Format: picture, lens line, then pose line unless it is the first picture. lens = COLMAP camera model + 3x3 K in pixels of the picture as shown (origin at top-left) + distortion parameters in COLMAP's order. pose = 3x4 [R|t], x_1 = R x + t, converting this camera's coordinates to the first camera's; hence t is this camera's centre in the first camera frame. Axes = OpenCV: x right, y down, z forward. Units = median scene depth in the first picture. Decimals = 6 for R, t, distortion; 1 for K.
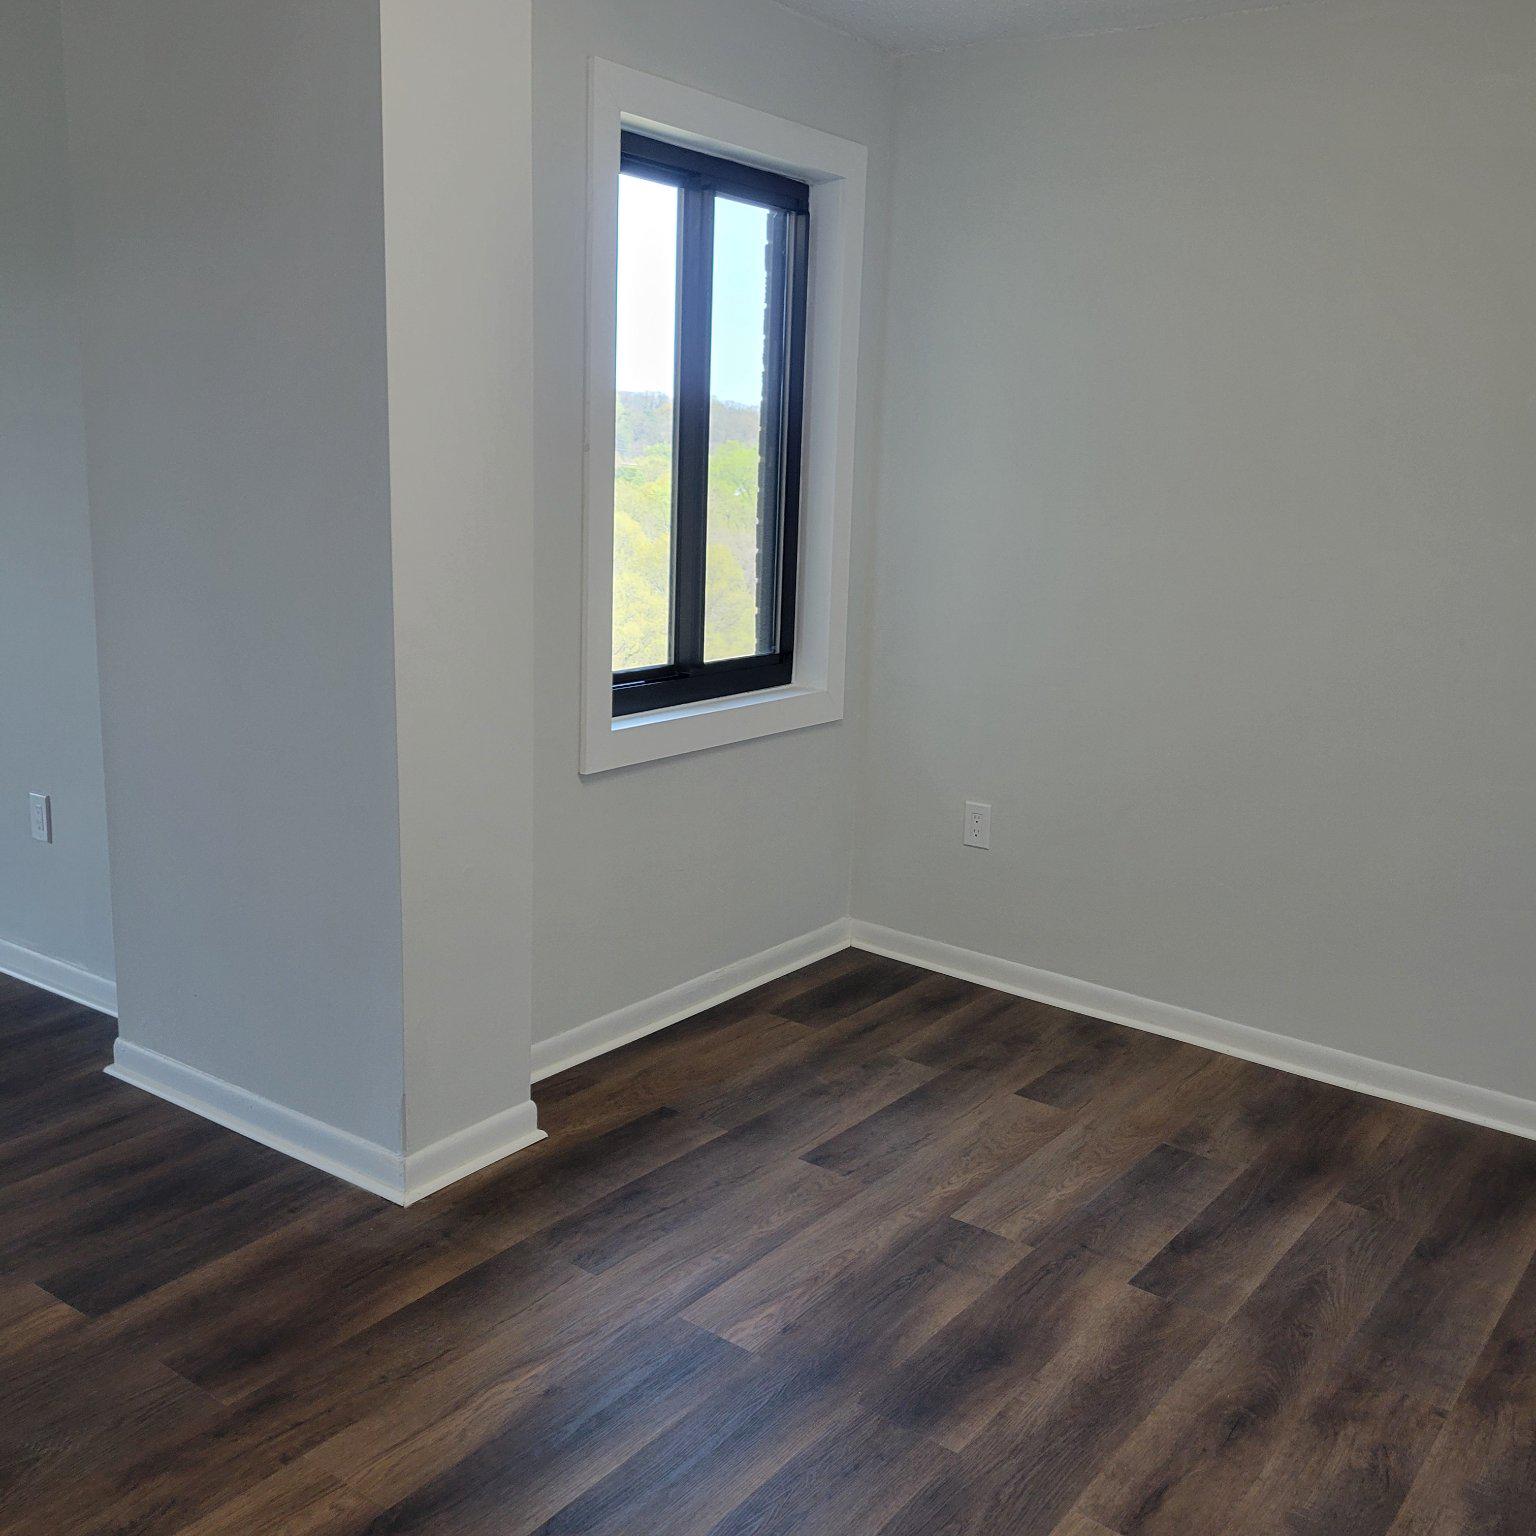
lens RADIAL K [[1546.6, 0, 776.3], [0, 1546.6, 760.7], [0, 0, 1]] dist [0.025820, 0.026861]
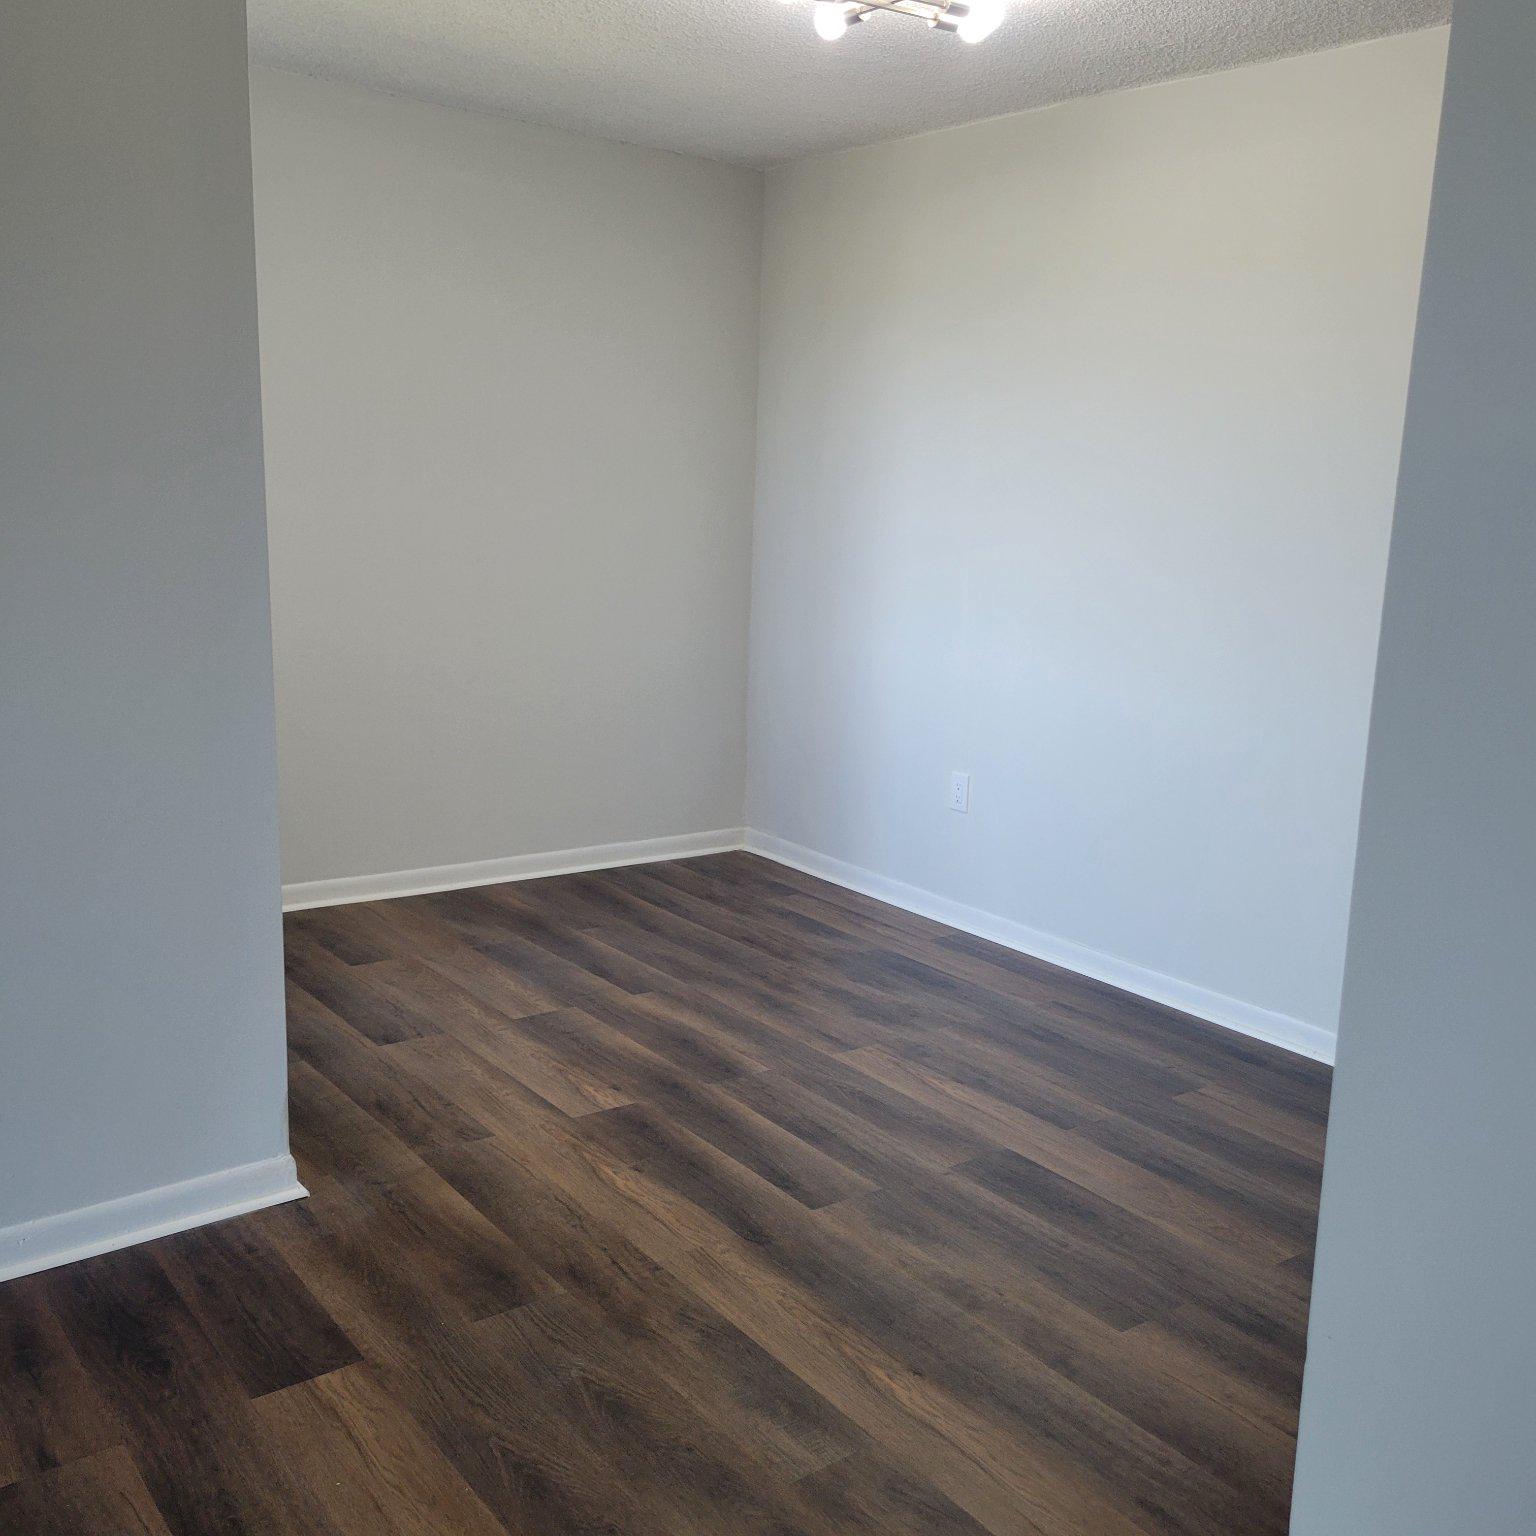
lens RADIAL K [[1546.6, 0, 776.3], [0, 1546.6, 760.7], [0, 0, 1]] dist [0.025820, 0.026861]
pose [[0.285494, -0.212487, 0.934528, -1.056608], [0.174175, 0.970377, 0.167428, -0.103848], [-0.942421, 0.114971, 0.314046, 0.375052]]
